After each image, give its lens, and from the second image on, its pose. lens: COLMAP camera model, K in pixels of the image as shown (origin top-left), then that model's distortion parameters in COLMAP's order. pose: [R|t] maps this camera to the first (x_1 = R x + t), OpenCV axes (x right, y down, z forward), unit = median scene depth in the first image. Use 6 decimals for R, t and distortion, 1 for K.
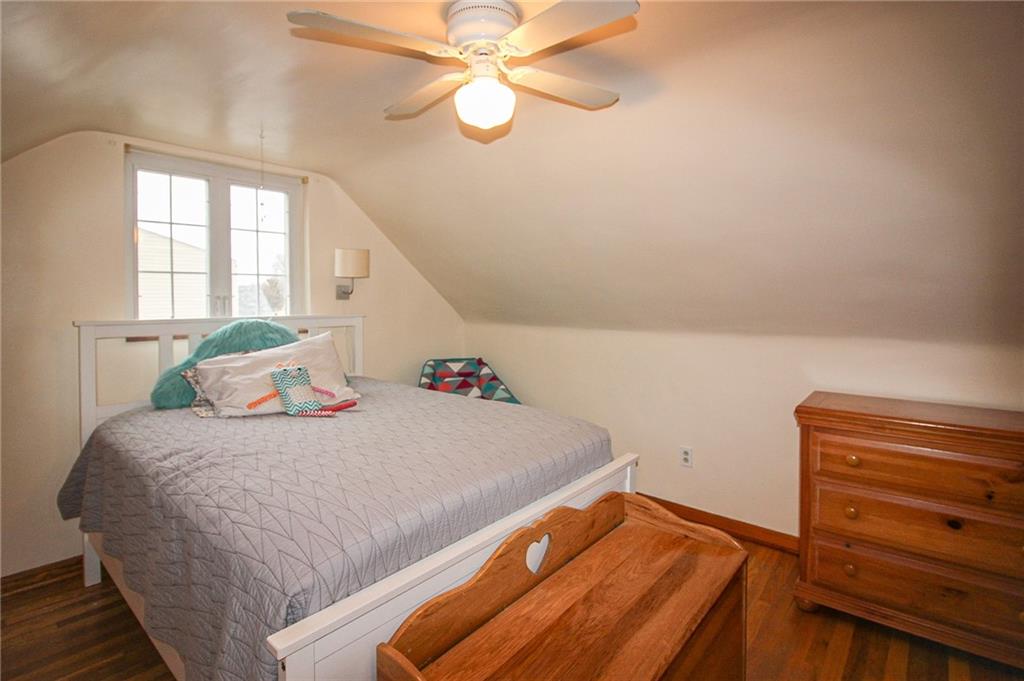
lens RADIAL K [[498.2, 0, 510.5], [0, 498.2, 316.1], [0, 0, 1]] dist [-0.009309, -0.001120]
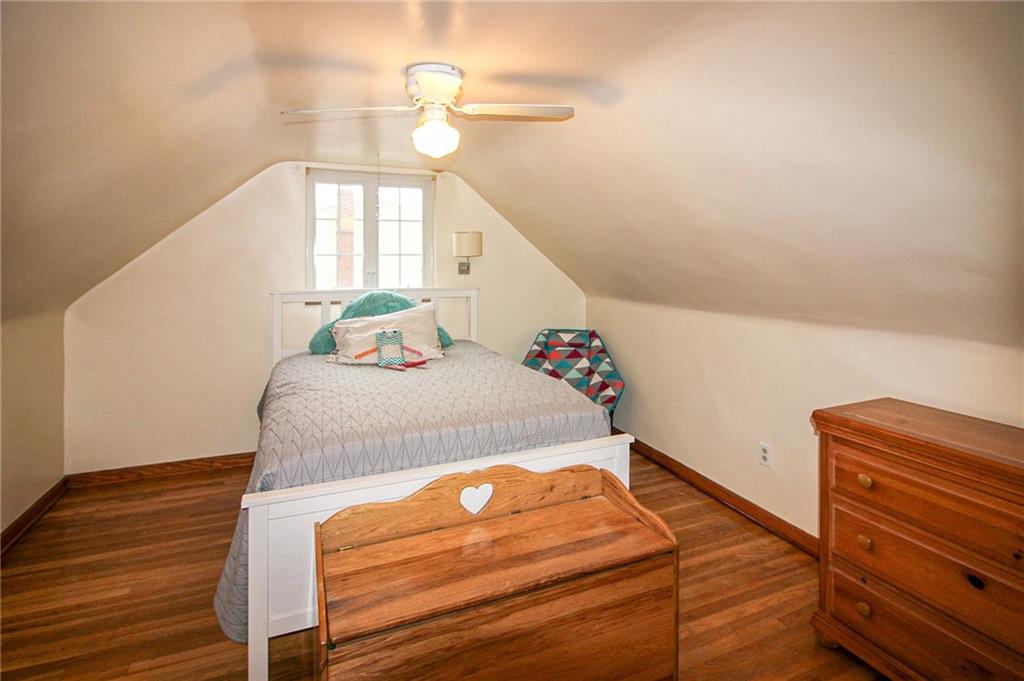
lens RADIAL K [[506.0, 0, 499.7], [0, 506.0, 273.4], [0, 0, 1]] dist [-0.002397, -0.003385]
pose [[0.892083, 0.012851, -0.451690, 0.380464], [-0.017797, 0.999819, -0.006702, -0.038517], [0.451522, 0.014017, 0.892150, -0.052772]]
